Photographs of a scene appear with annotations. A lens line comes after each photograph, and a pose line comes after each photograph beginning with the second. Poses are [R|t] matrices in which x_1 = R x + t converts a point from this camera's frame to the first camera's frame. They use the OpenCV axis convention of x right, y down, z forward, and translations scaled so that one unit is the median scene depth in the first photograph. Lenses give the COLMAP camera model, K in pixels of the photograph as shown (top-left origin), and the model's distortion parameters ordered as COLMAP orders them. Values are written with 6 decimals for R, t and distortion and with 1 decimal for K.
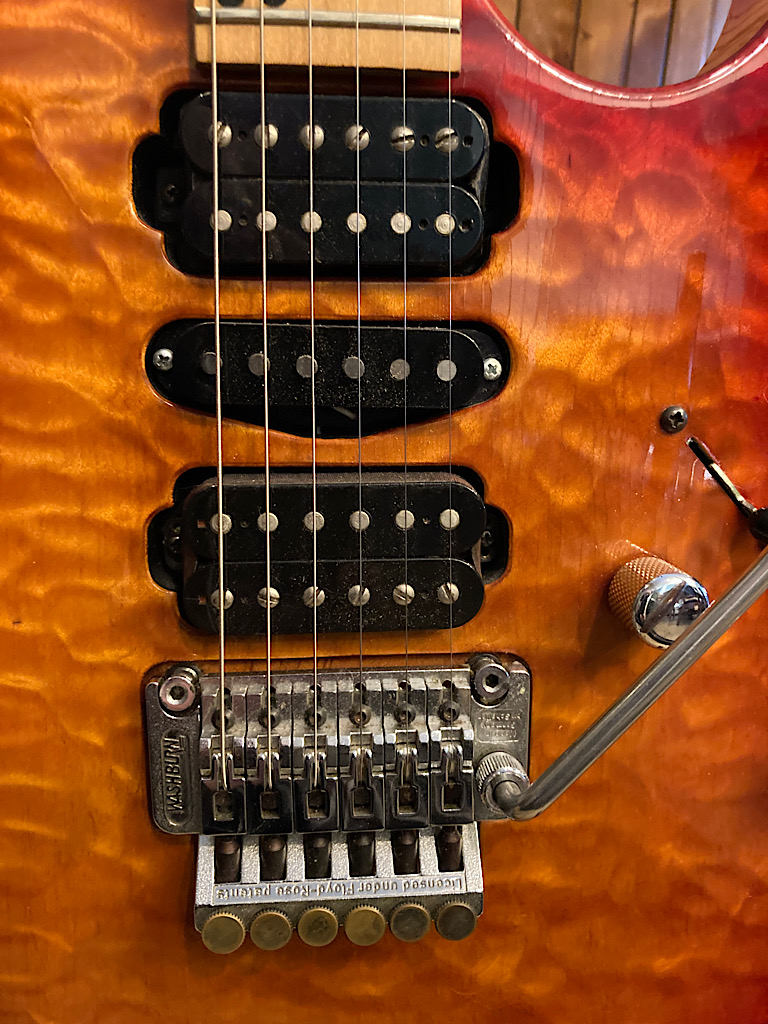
lens RADIAL K [[884.8, 0, 377.8], [0, 884.8, 511.8], [0, 0, 1]] dist [0.007002, 0.005496]
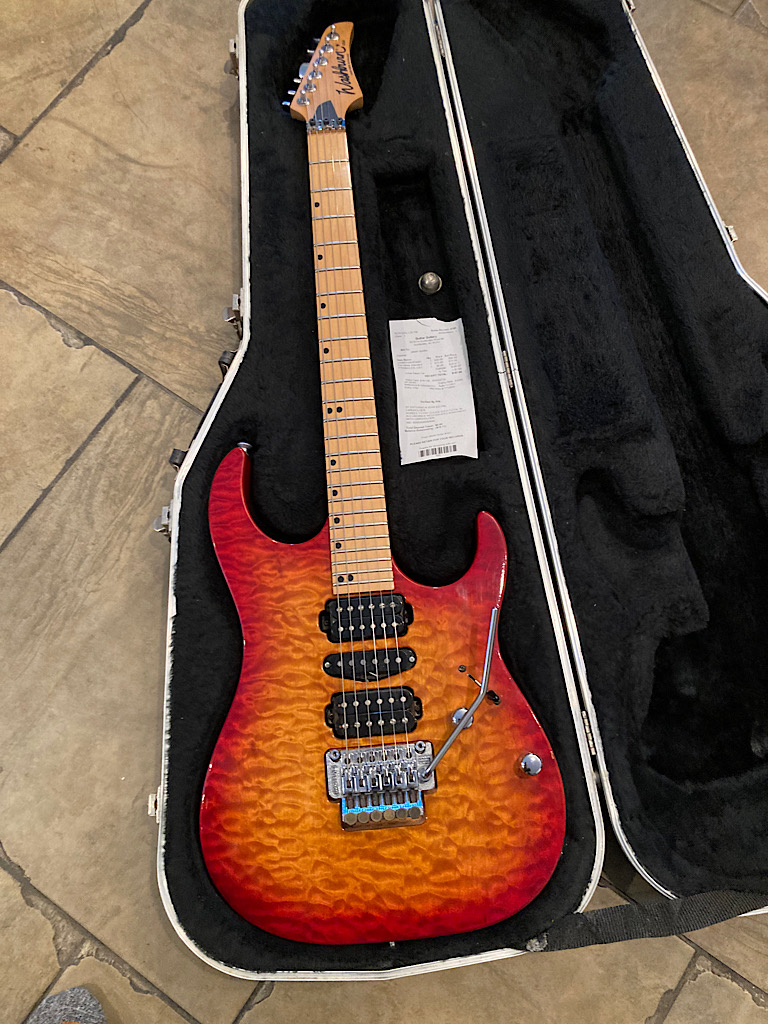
lens RADIAL K [[884.8, 0, 377.8], [0, 884.8, 511.8], [0, 0, 1]] dist [0.007002, 0.005496]
pose [[0.985848, -0.114003, -0.122912, 0.511857], [0.054187, 0.910521, -0.409898, 0.793575], [0.158644, 0.397436, 0.903812, -2.650403]]
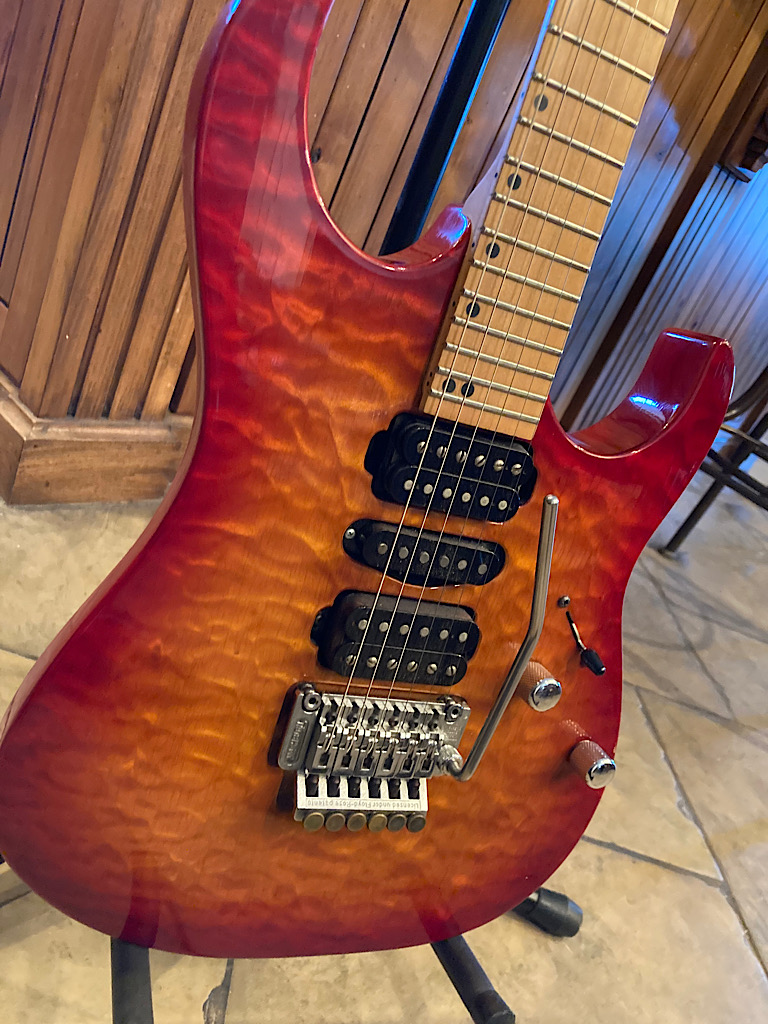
lens RADIAL K [[884.8, 0, 377.8], [0, 884.8, 511.8], [0, 0, 1]] dist [0.007002, 0.005496]
pose [[0.911841, 0.194640, 0.361470, -0.858310], [-0.239219, 0.967453, 0.082511, -0.377809], [-0.333645, -0.161707, 0.928726, -0.745477]]
